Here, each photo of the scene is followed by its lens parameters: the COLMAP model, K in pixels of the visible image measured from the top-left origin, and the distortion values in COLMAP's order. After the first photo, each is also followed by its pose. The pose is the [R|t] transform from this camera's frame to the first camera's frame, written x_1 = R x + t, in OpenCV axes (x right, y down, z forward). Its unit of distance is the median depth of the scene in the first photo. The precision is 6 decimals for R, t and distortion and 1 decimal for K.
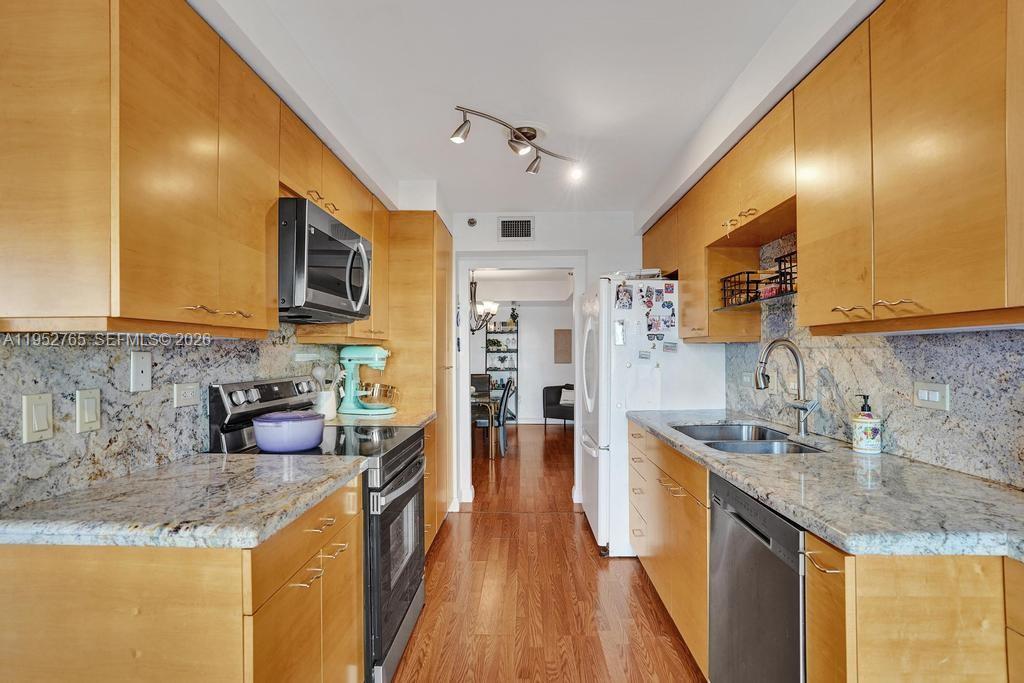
lens RADIAL K [[479.7, 0, 513.8], [0, 479.7, 347.1], [0, 0, 1]] dist [-0.066782, 0.025806]
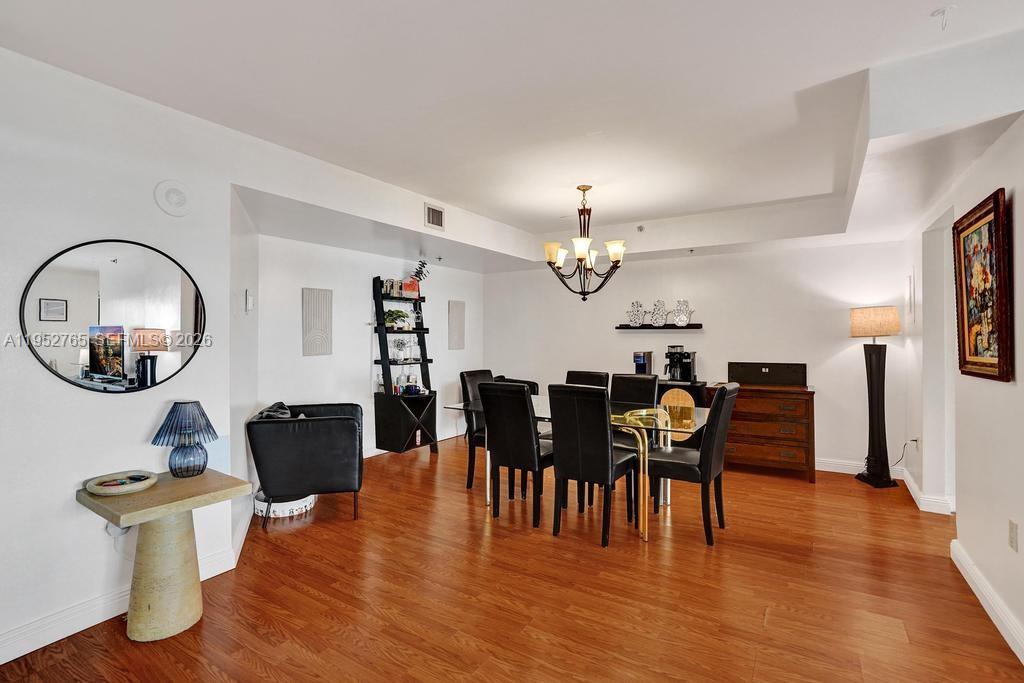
lens RADIAL K [[480.1, 0, 508.6], [0, 480.1, 336.1], [0, 0, 1]] dist [-0.053580, 0.015698]
pose [[0.521063, 0.001235, 0.853517, -1.767677], [-0.011988, 0.999911, 0.005871, 0.037511], [-0.853434, -0.013291, 0.521032, 2.193757]]
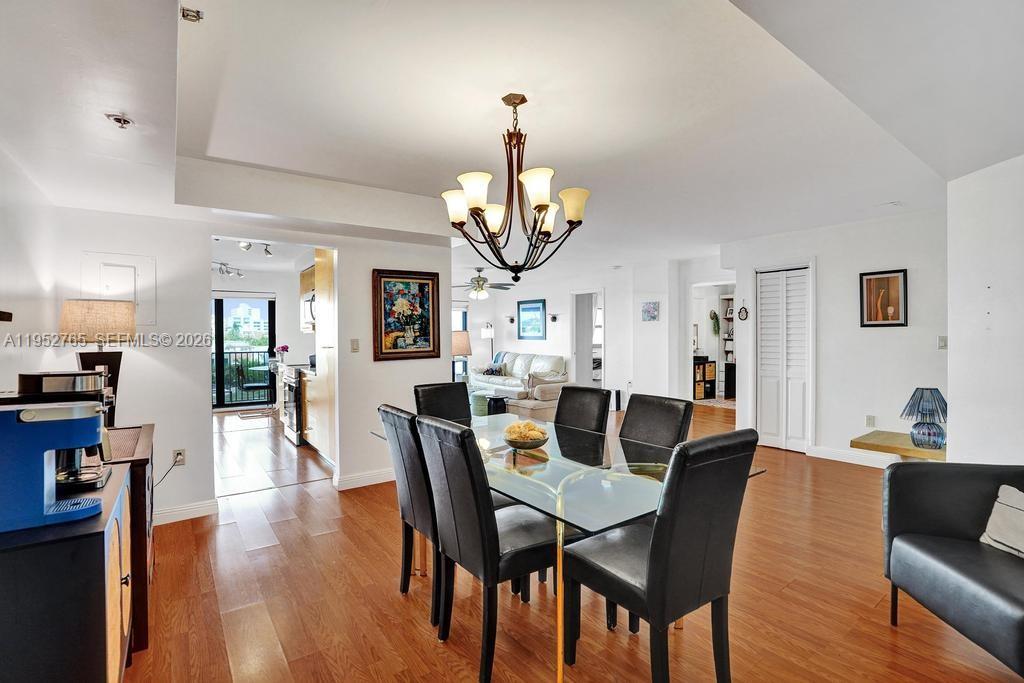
lens RADIAL K [[480.1, 0, 508.6], [0, 480.1, 336.1], [0, 0, 1]] dist [-0.053580, 0.015698]
pose [[-0.797679, 0.006482, -0.603048, 0.390864], [0.013994, 0.999872, -0.007763, 0.044416], [0.602920, -0.014631, -0.797667, 3.630474]]
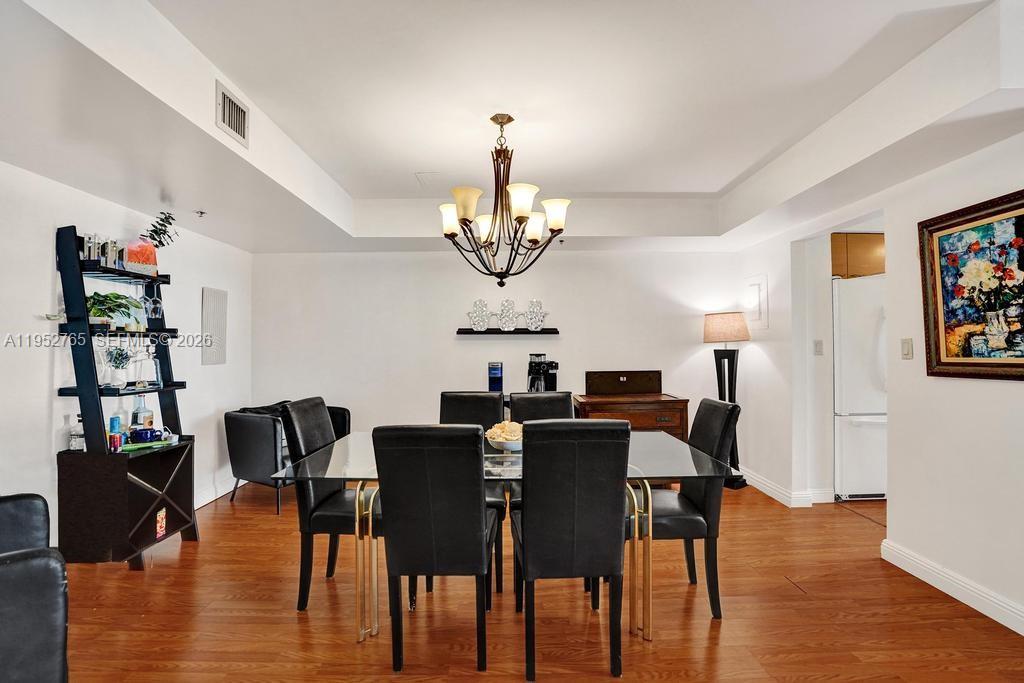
lens RADIAL K [[474.8, 0, 511.2], [0, 474.8, 342.6], [0, 0, 1]] dist [-0.070200, 0.025668]
pose [[-0.031870, 0.010920, 0.999432, -1.313597], [-0.008309, 0.999903, -0.011190, 0.062526], [-0.999457, -0.008661, -0.031776, 2.837944]]
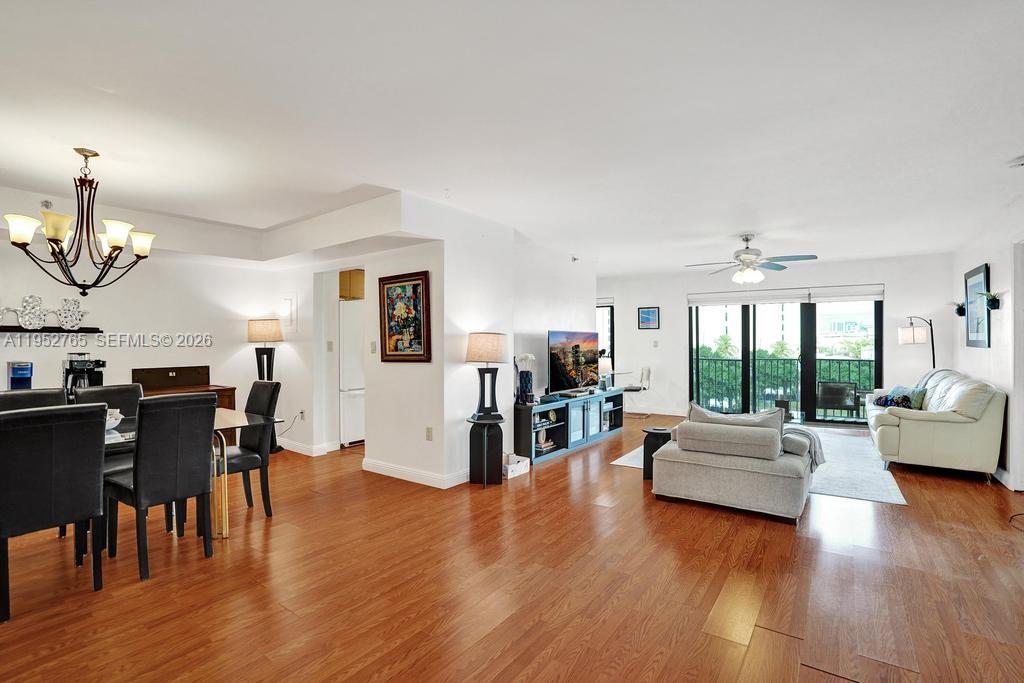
lens RADIAL K [[474.8, 0, 511.2], [0, 474.8, 342.6], [0, 0, 1]] dist [-0.070200, 0.025668]
pose [[-0.823762, 0.003009, 0.566928, -1.878602], [-0.004484, 0.999920, -0.011823, 0.058531], [-0.566919, -0.012281, -0.823682, 3.181376]]
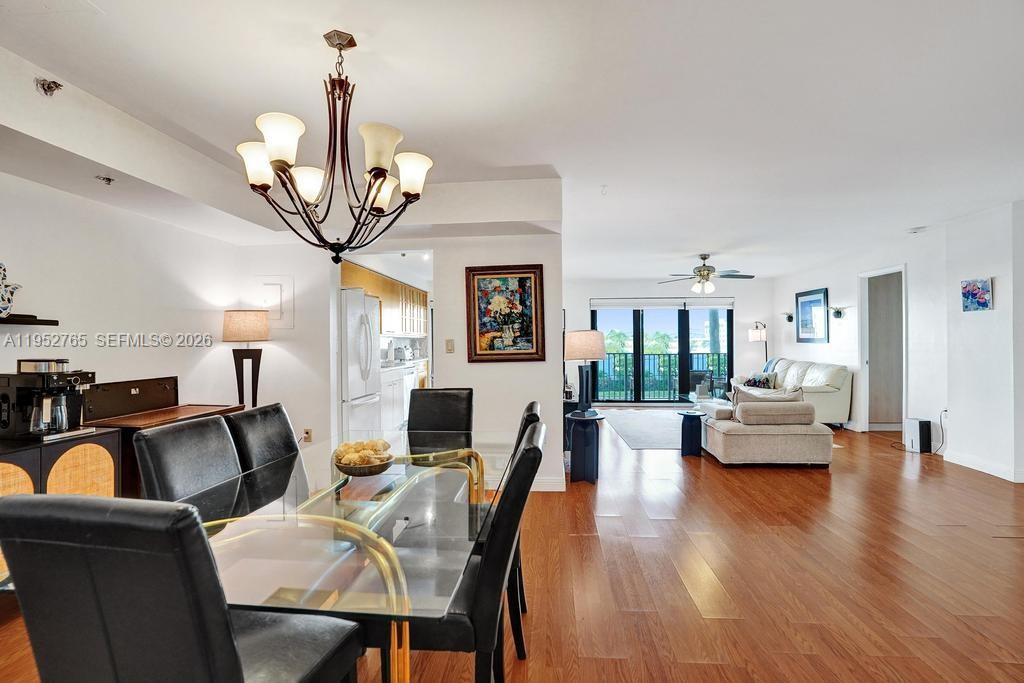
lens RADIAL K [[474.8, 0, 511.2], [0, 474.8, 342.6], [0, 0, 1]] dist [-0.070200, 0.025668]
pose [[-0.997618, 0.009240, 0.068354, -0.583109], [0.008312, 0.999870, -0.013839, 0.070323], [-0.068473, -0.013238, -0.997565, 3.592336]]
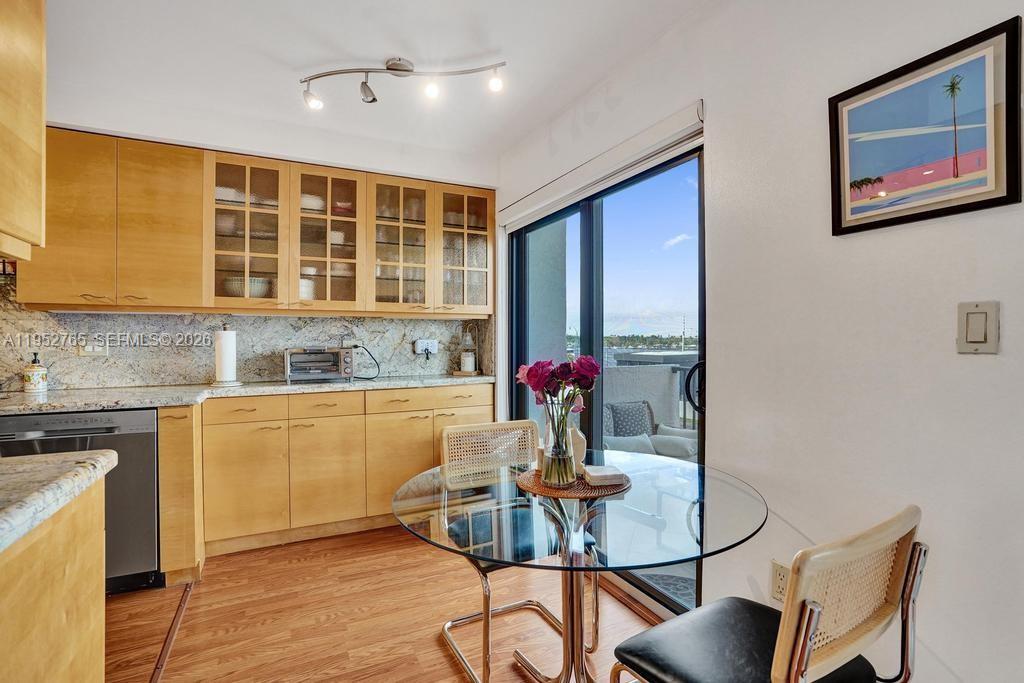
lens RADIAL K [[484.5, 0, 512.1], [0, 484.5, 340.3], [0, 0, 1]] dist [-0.028103, 0.013063]
pose [[-0.473626, 0.001260, 0.880725, -0.874967], [-0.009508, 0.999933, -0.006543, 0.042077], [-0.880675, -0.011473, -0.473582, 0.277845]]
